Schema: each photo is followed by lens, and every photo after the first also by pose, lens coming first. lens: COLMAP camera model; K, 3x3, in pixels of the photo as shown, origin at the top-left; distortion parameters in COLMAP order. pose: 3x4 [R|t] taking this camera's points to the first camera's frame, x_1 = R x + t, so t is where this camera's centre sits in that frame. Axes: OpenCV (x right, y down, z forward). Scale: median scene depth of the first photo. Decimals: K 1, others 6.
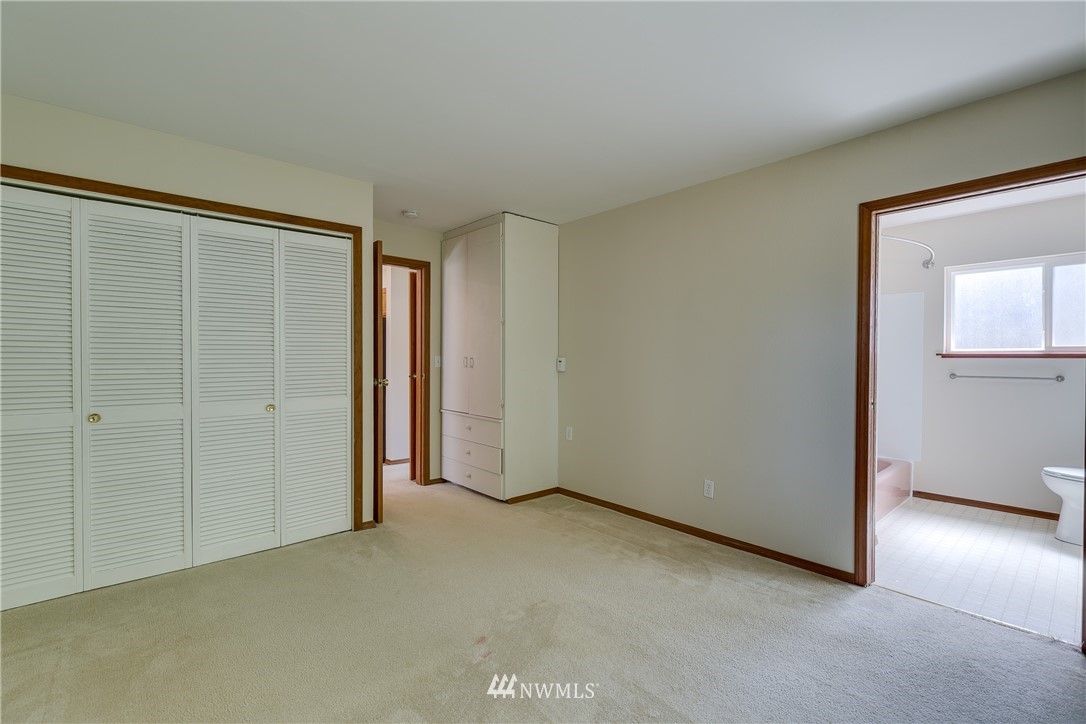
lens RADIAL K [[486.8, 0, 544.7], [0, 486.8, 360.9], [0, 0, 1]] dist [0.011320, -0.002372]
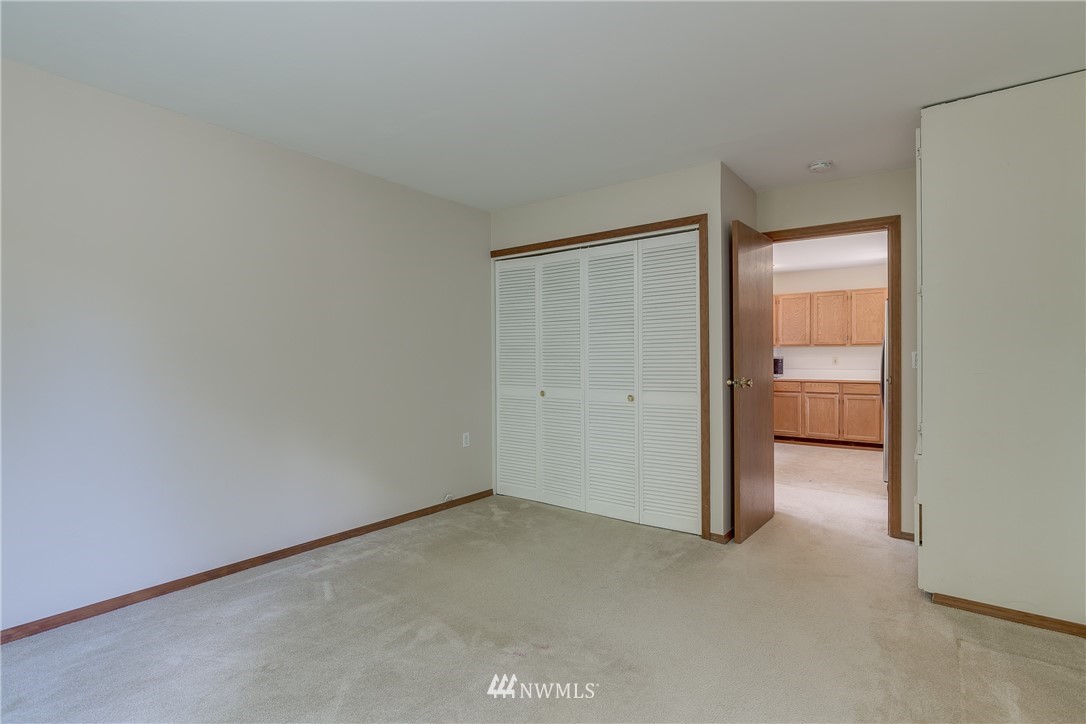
lens RADIAL K [[530.3, 0, 539.3], [0, 530.3, 358.8], [0, 0, 1]] dist [0.018131, 0.000350]
pose [[0.202291, 0.000517, -0.979325, 0.563378], [-0.004429, 0.999990, -0.000387, 0.004753], [0.979315, 0.004416, 0.202291, 0.492654]]
